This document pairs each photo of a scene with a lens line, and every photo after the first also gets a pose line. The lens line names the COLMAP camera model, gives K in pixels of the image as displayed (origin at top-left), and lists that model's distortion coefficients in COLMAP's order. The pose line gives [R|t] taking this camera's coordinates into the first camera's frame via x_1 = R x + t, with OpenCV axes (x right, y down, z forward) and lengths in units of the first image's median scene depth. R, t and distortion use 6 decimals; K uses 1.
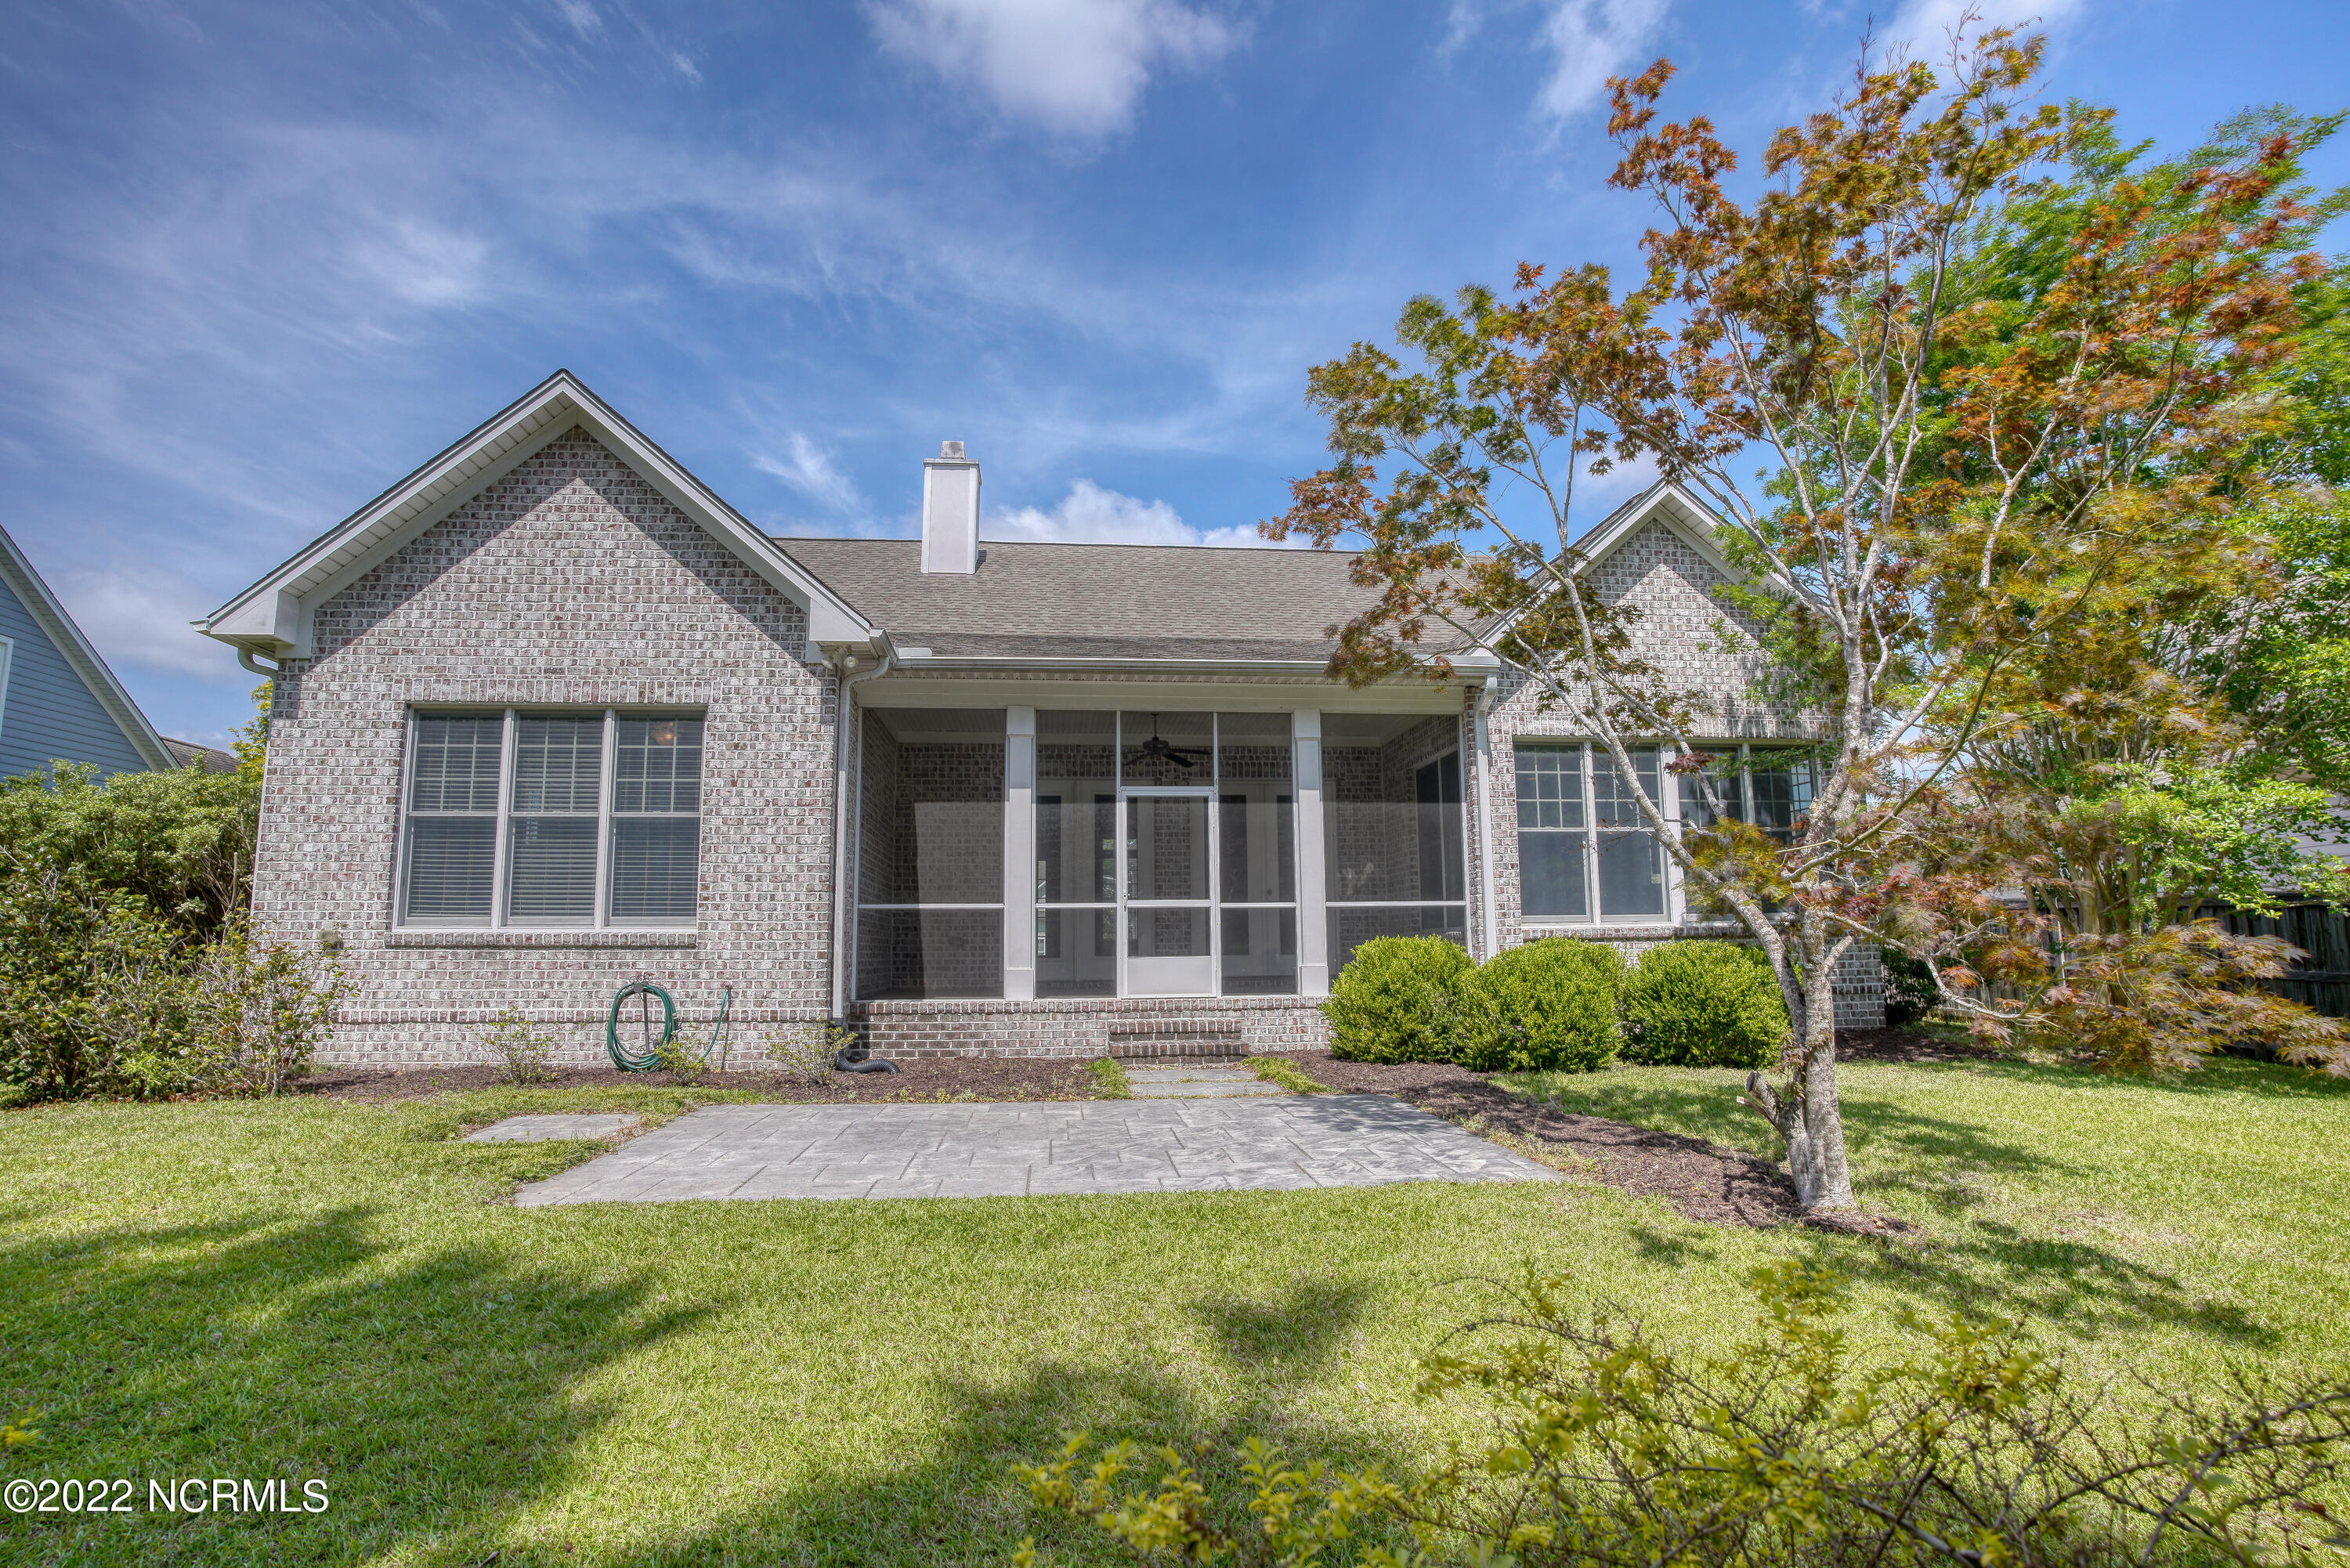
lens RADIAL K [[1143.8, 0, 1163.3], [0, 1143.8, 795.7], [0, 0, 1]] dist [-0.073621, 0.032515]
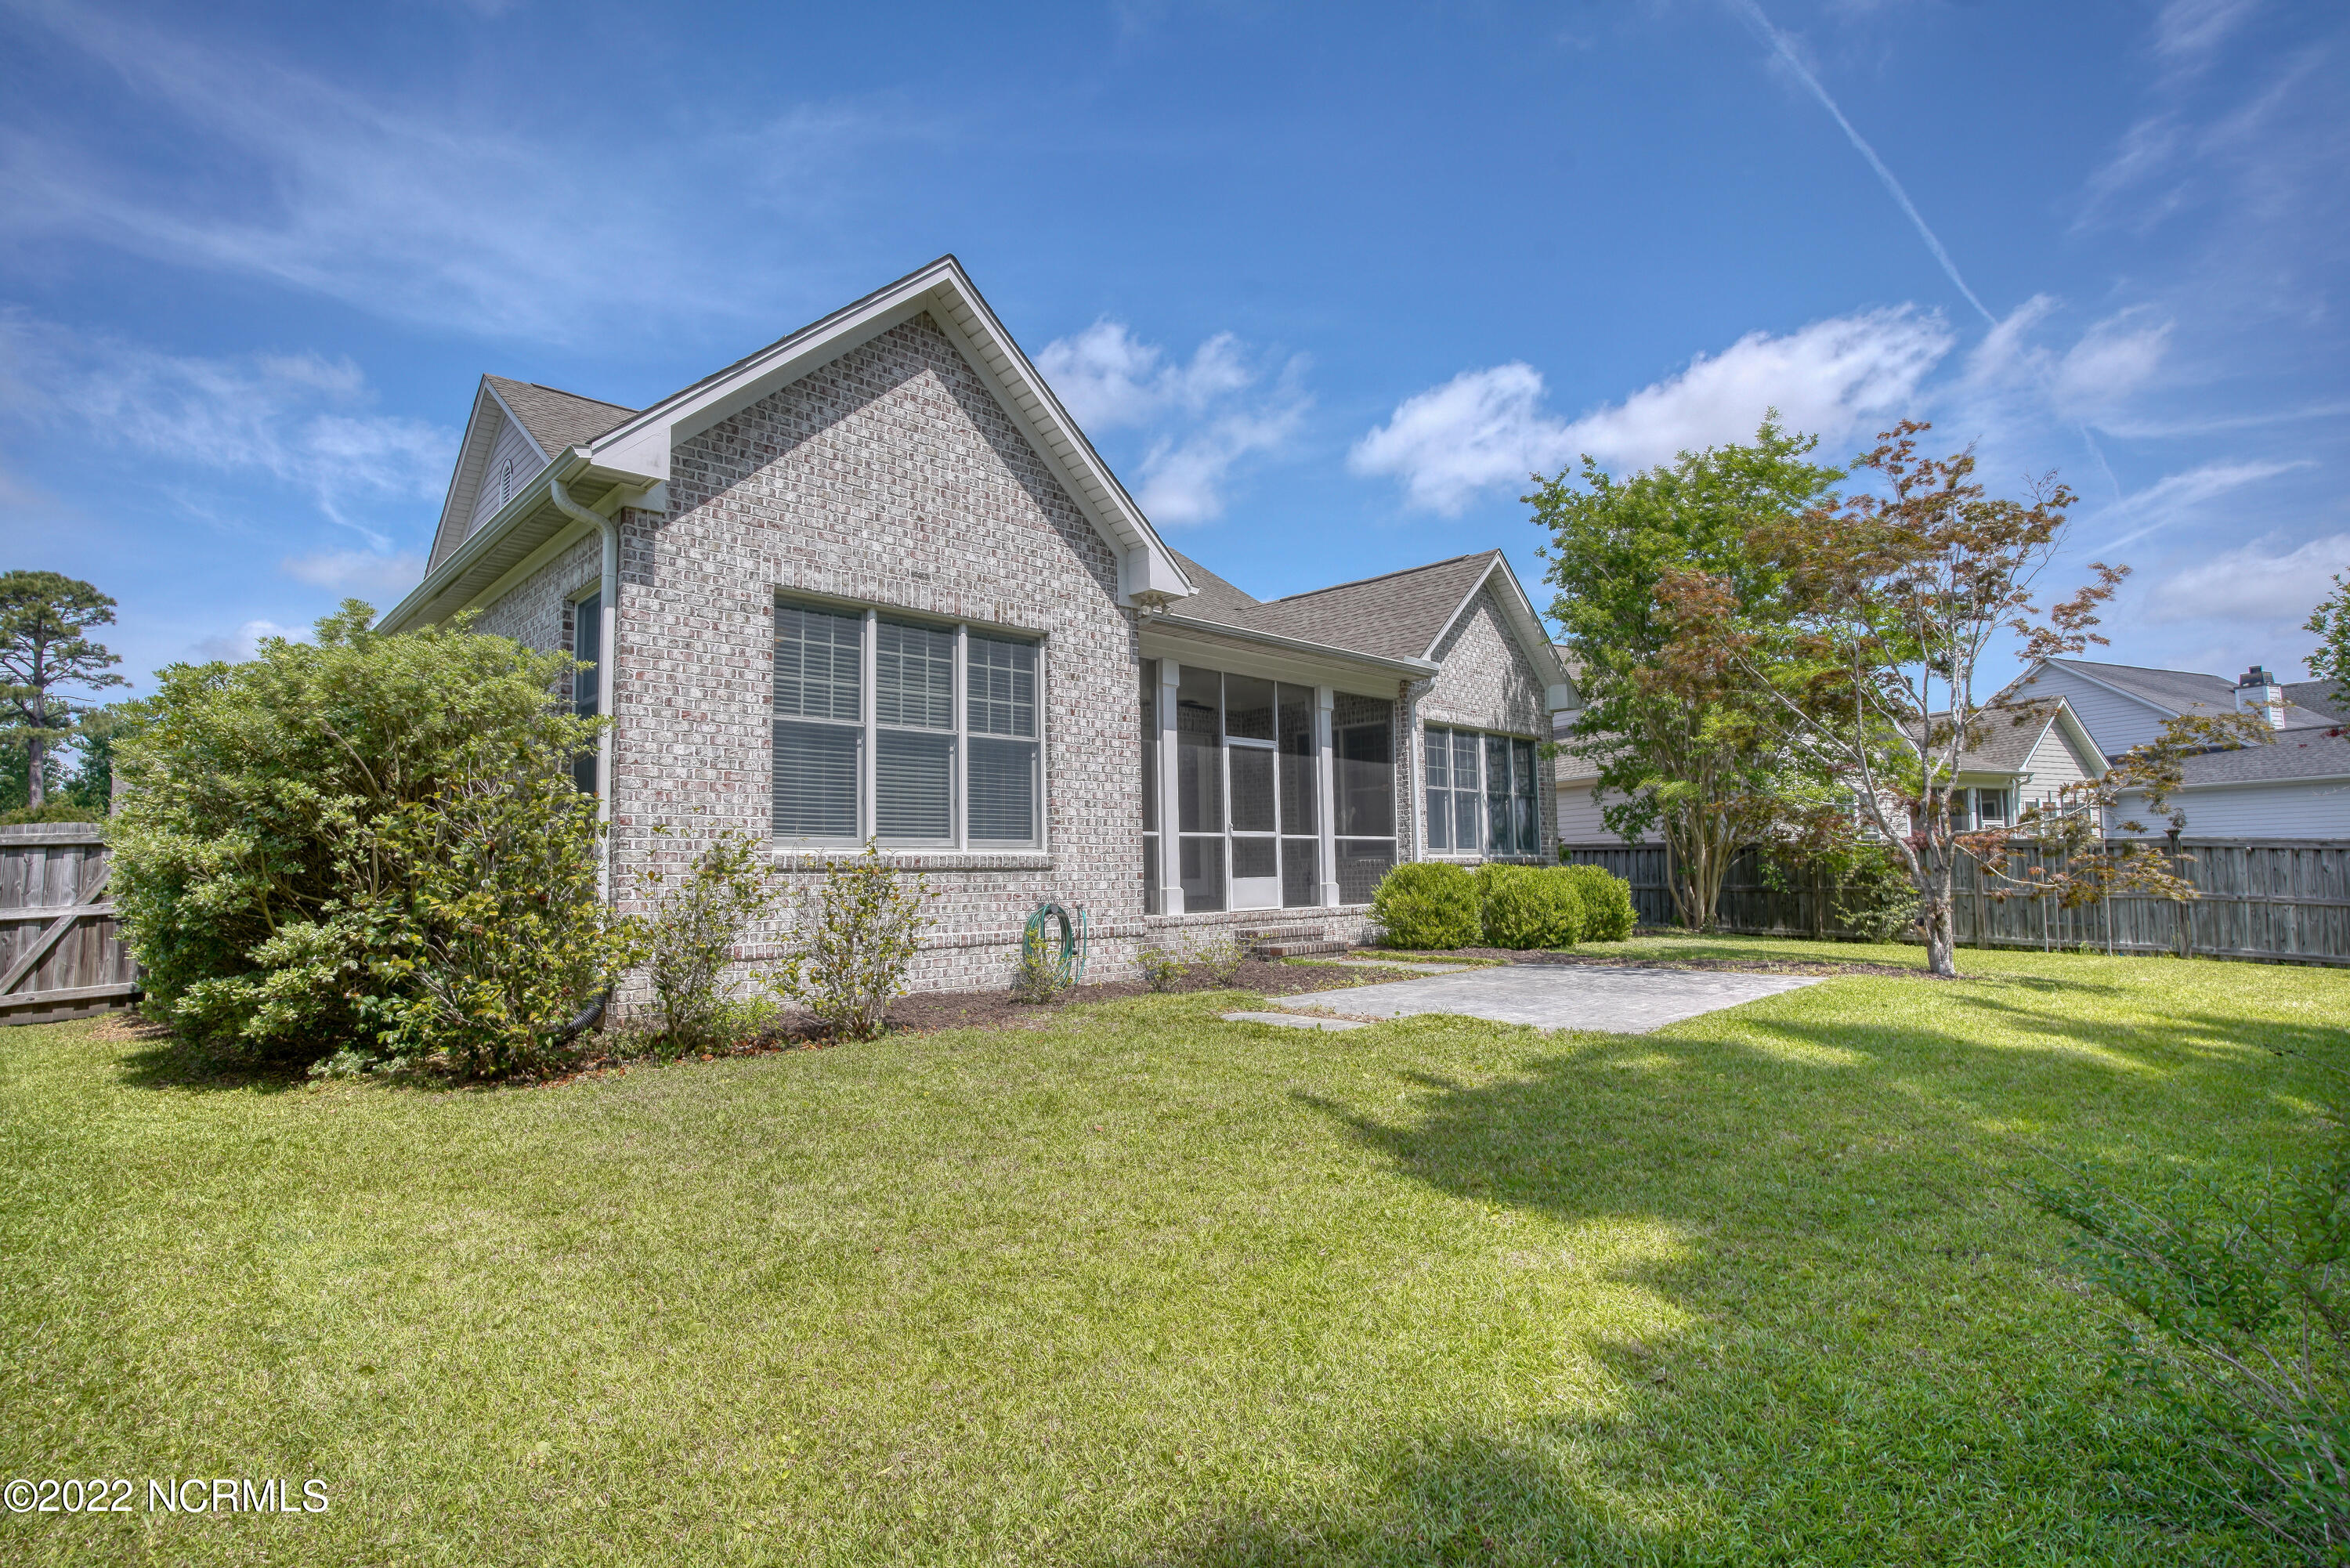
lens RADIAL K [[1143.8, 0, 1163.3], [0, 1143.8, 795.7], [0, 0, 1]] dist [-0.073621, 0.032515]
pose [[0.778561, 0.039579, 0.626320, -0.968961], [-0.073918, 0.996846, 0.028891, 0.028870], [-0.623201, -0.068790, 0.779031, 0.124496]]
